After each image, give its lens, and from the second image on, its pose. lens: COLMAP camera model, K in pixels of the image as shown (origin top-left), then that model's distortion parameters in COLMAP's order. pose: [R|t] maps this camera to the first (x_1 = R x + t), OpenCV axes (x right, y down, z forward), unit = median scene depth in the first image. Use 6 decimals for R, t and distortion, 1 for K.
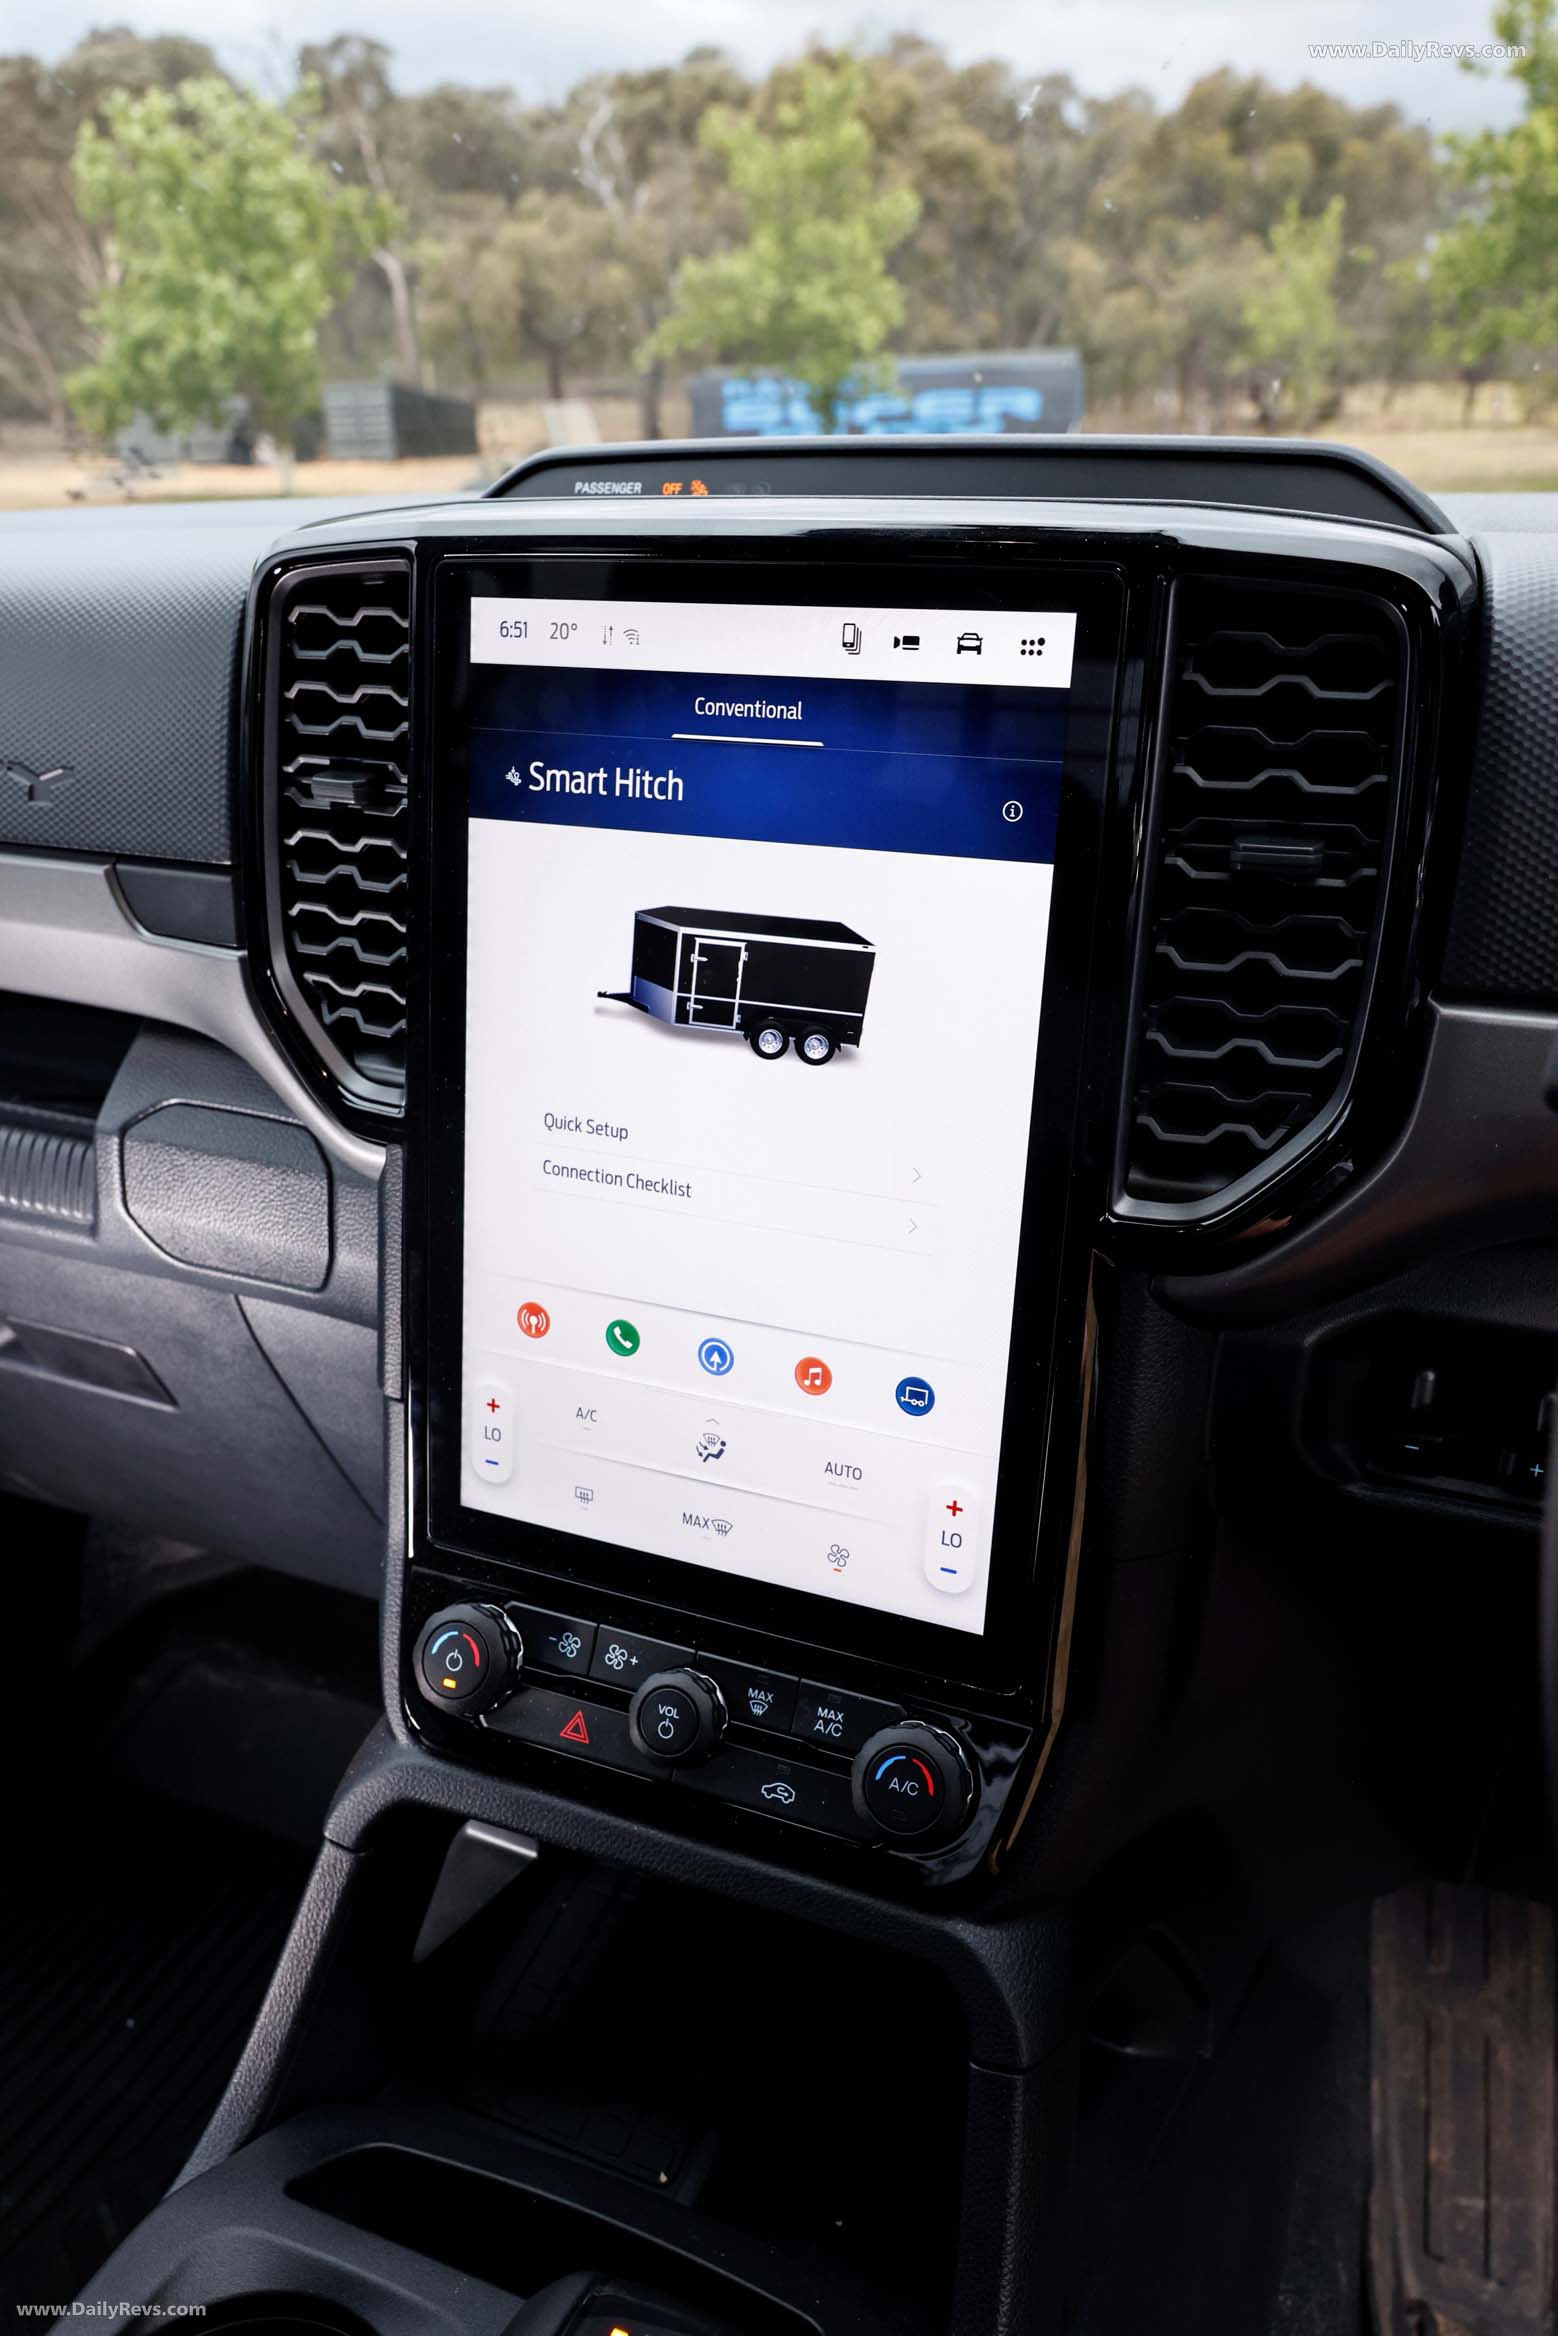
lens RADIAL K [[1750.4, 0, 767.5], [0, 1750.4, 1164.5], [0, 0, 1]] dist [0.015417, 0.015665]
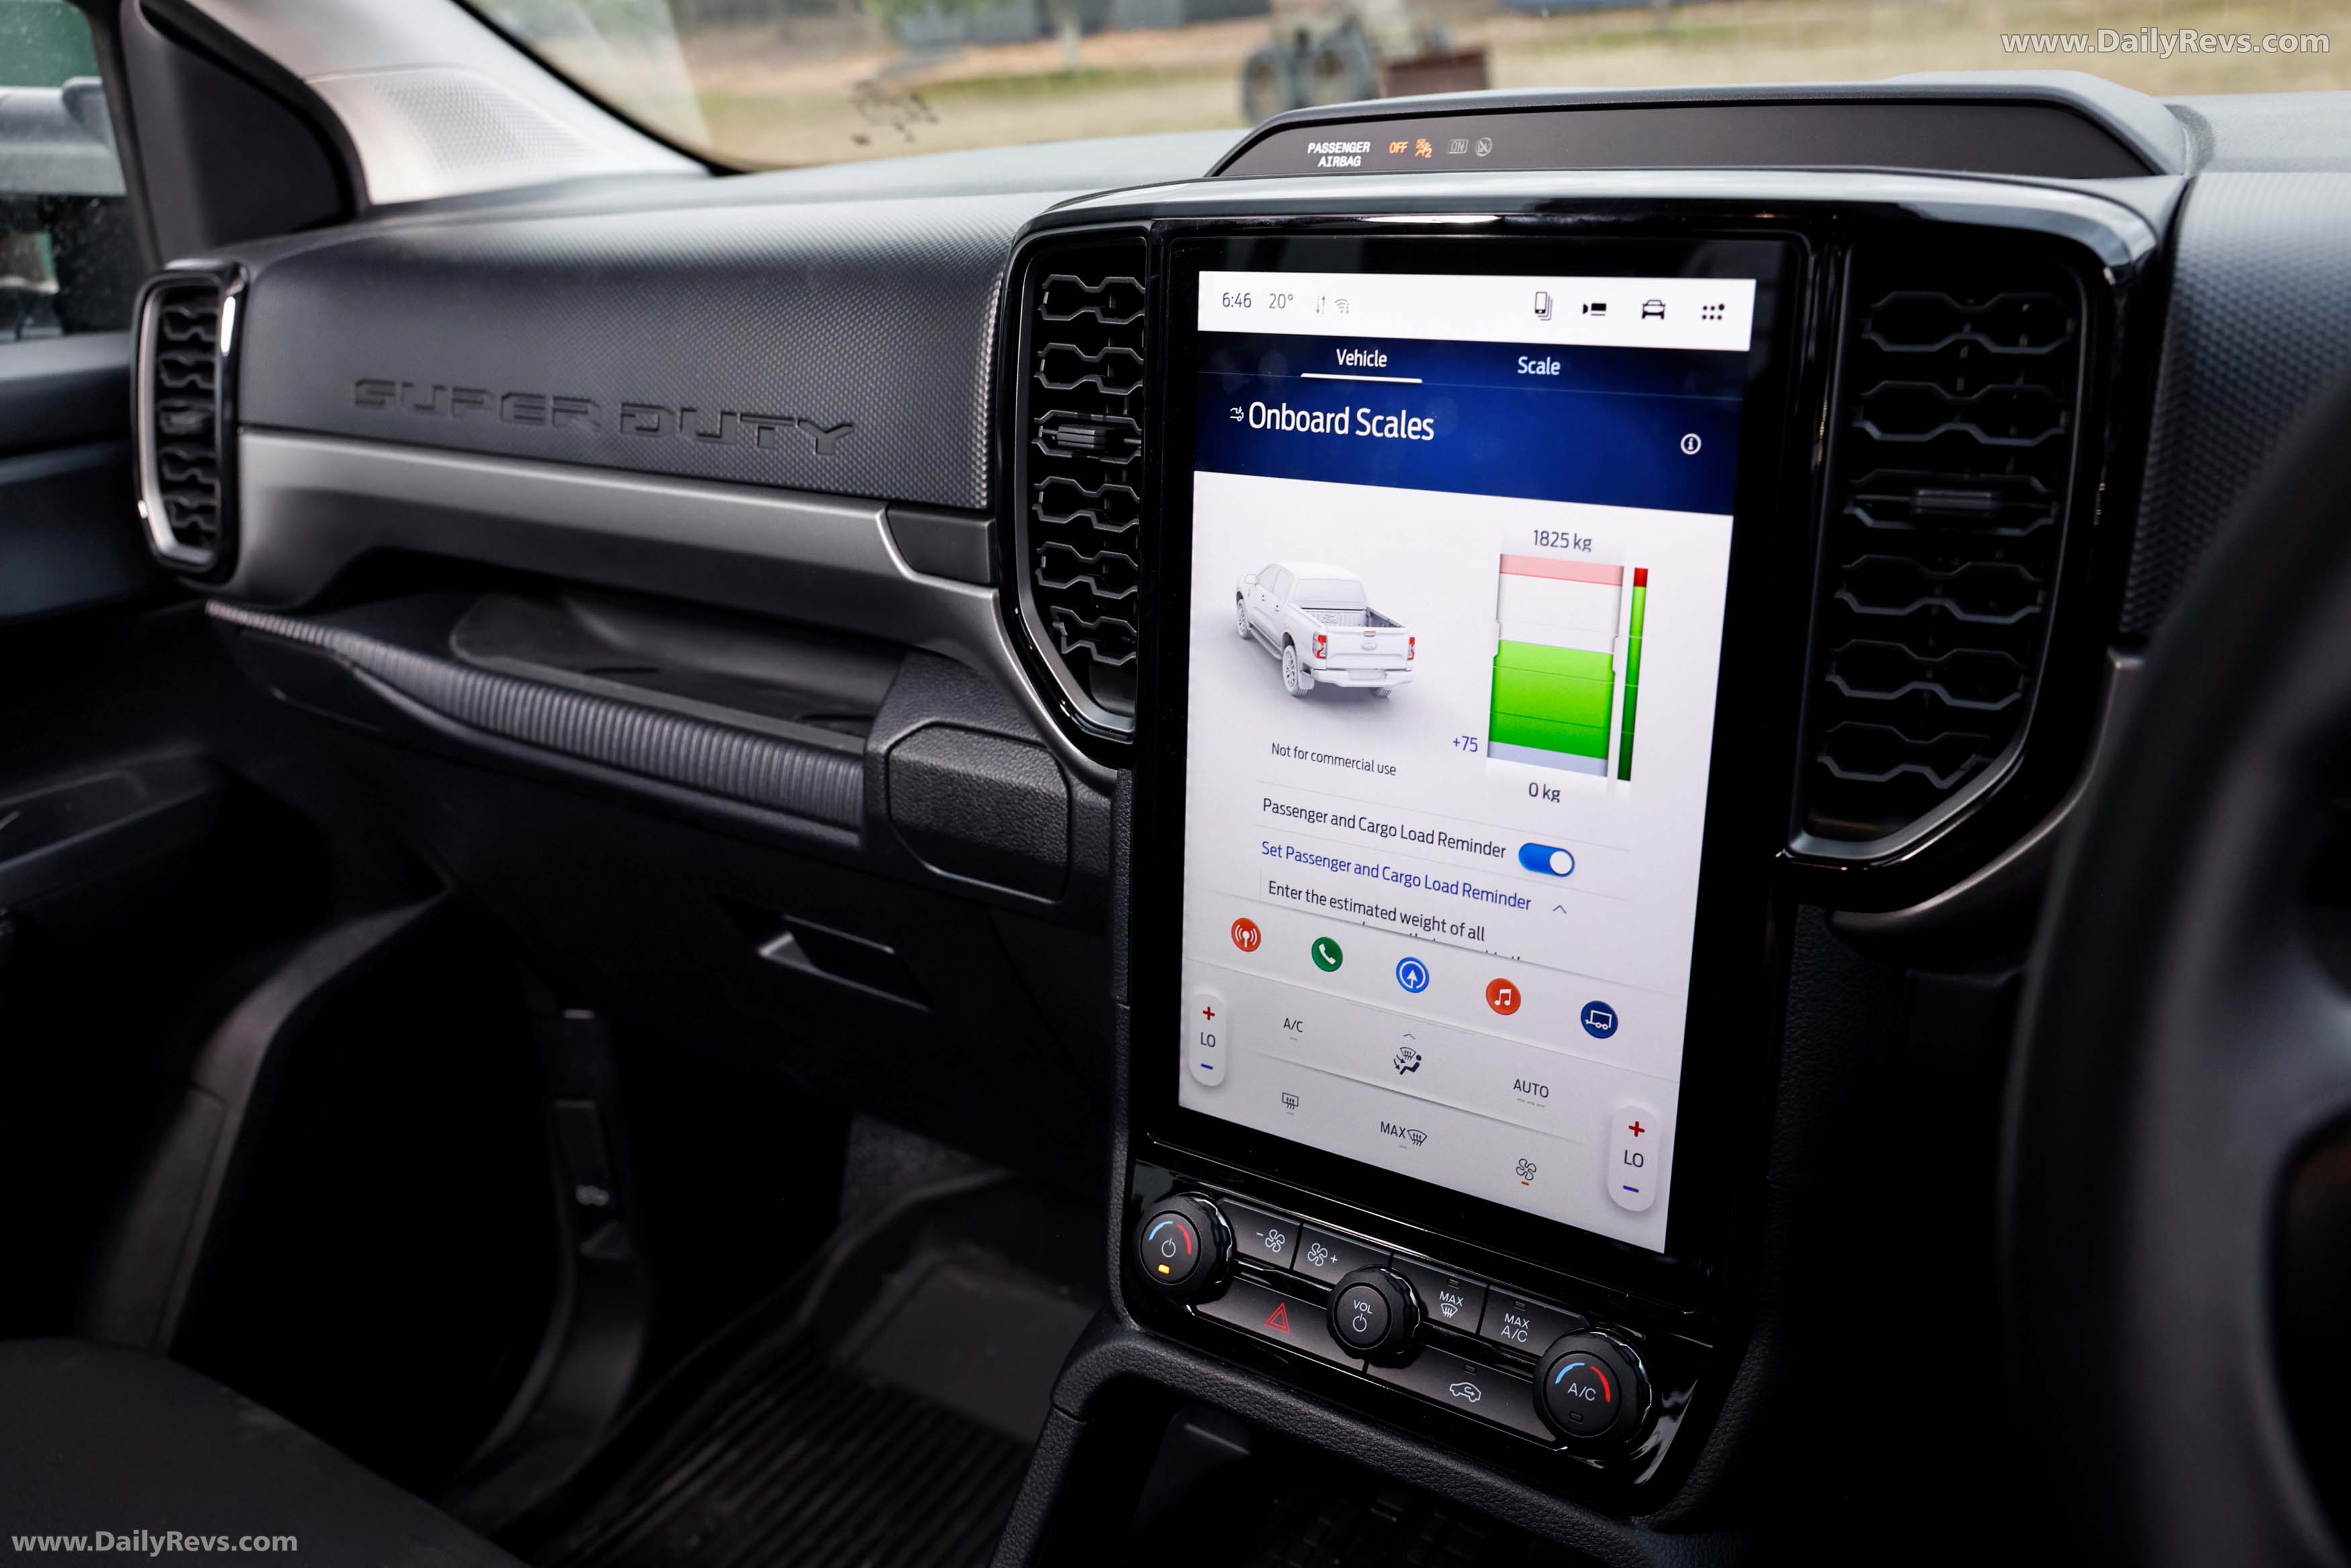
lens RADIAL K [[1911.2, 0, 1184.6], [0, 1911.2, 777.9], [0, 0, 1]] dist [0.023267, 0.004023]
pose [[0.979924, 0.020372, -0.198330, 0.060921], [-0.020919, 0.999781, -0.000660, -0.005879], [0.198273, 0.004795, 0.980135, -0.159910]]
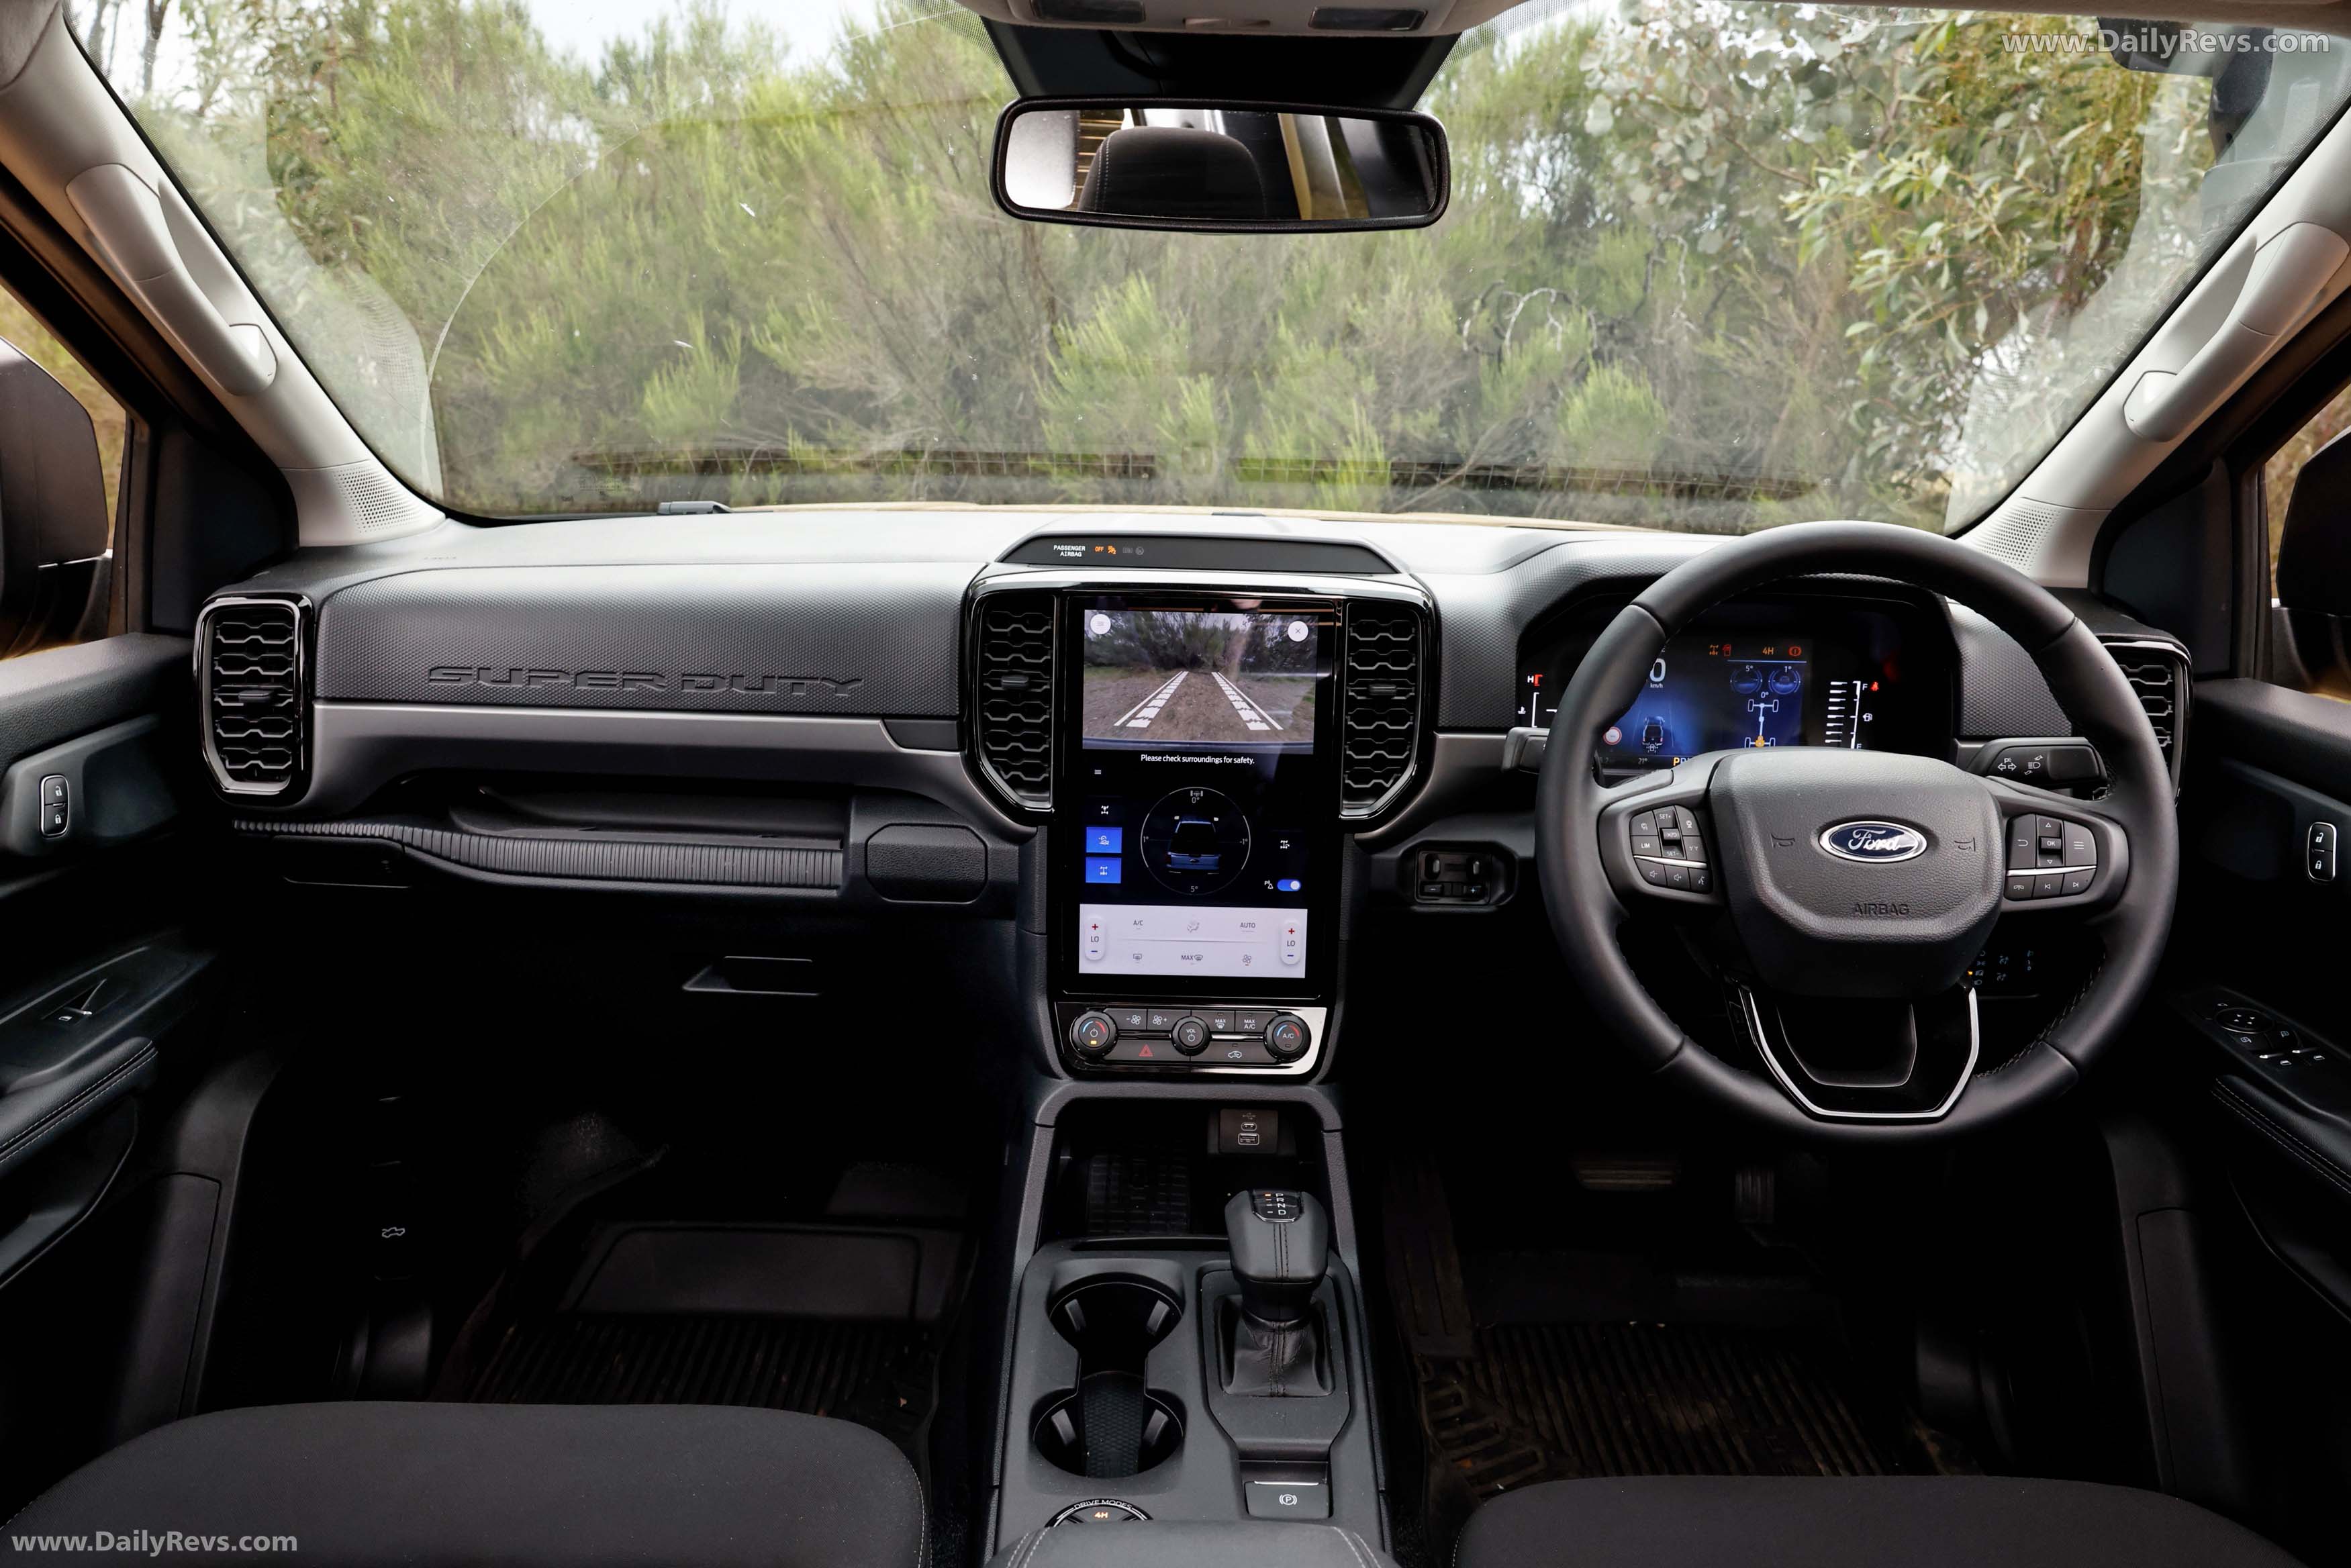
lens RADIAL K [[1568.9, 0, 1198.8], [0, 1568.9, 784.0], [0, 0, 1]] dist [-0.001713, -0.002882]
pose [[0.920913, -0.092379, 0.378663, -0.871656], [0.119426, 0.991657, -0.048520, 0.065825], [-0.371022, 0.089904, 0.924262, -1.147084]]
